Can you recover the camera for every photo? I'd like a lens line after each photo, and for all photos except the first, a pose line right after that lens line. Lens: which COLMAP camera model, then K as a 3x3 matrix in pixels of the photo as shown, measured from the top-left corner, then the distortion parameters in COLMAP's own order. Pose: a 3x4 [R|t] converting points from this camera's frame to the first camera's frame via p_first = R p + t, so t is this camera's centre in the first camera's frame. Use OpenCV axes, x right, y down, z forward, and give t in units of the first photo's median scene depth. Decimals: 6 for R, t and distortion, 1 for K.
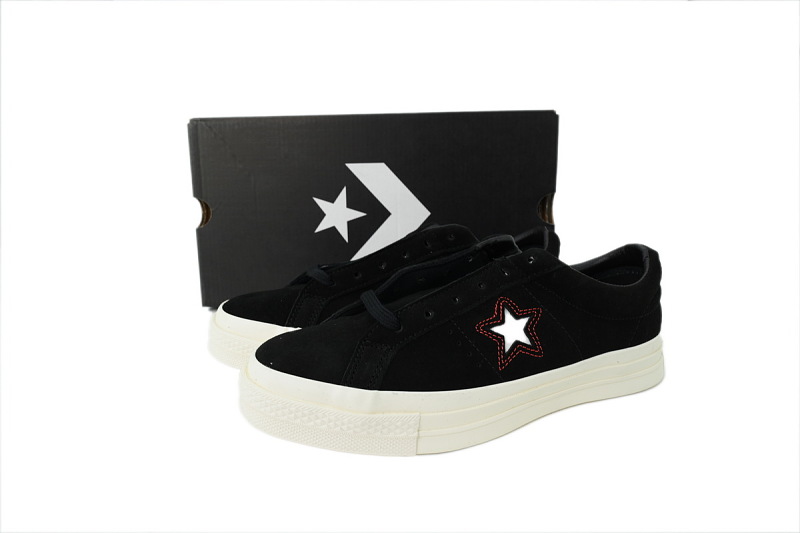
lens RADIAL K [[553.1, 0, 400.0], [0, 553.1, 266.5], [0, 0, 1]] dist [0.001930, 0.000069]
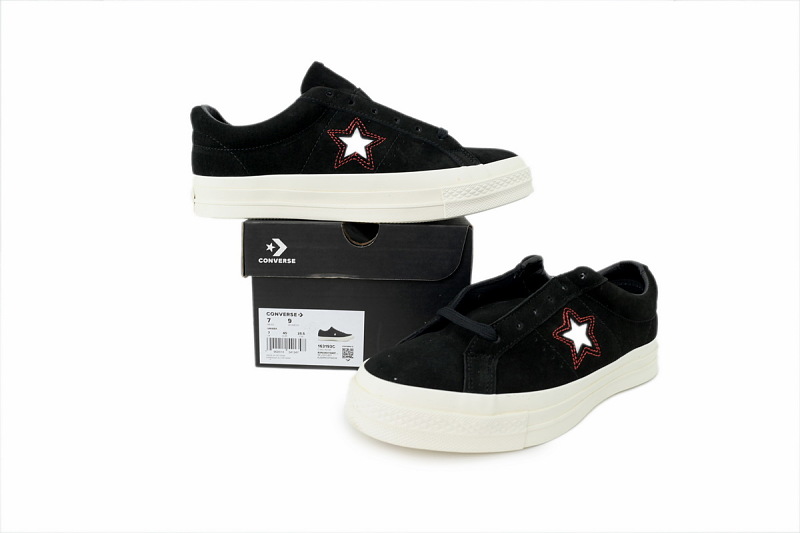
lens RADIAL K [[553.1, 0, 400.0], [0, 553.1, 266.5], [0, 0, 1]] dist [0.001930, 0.000069]
pose [[0.955000, -0.022268, 0.295767, -0.520022], [0.032176, 0.999071, -0.028673, -0.011634], [-0.294854, 0.036899, 0.954830, -0.035774]]
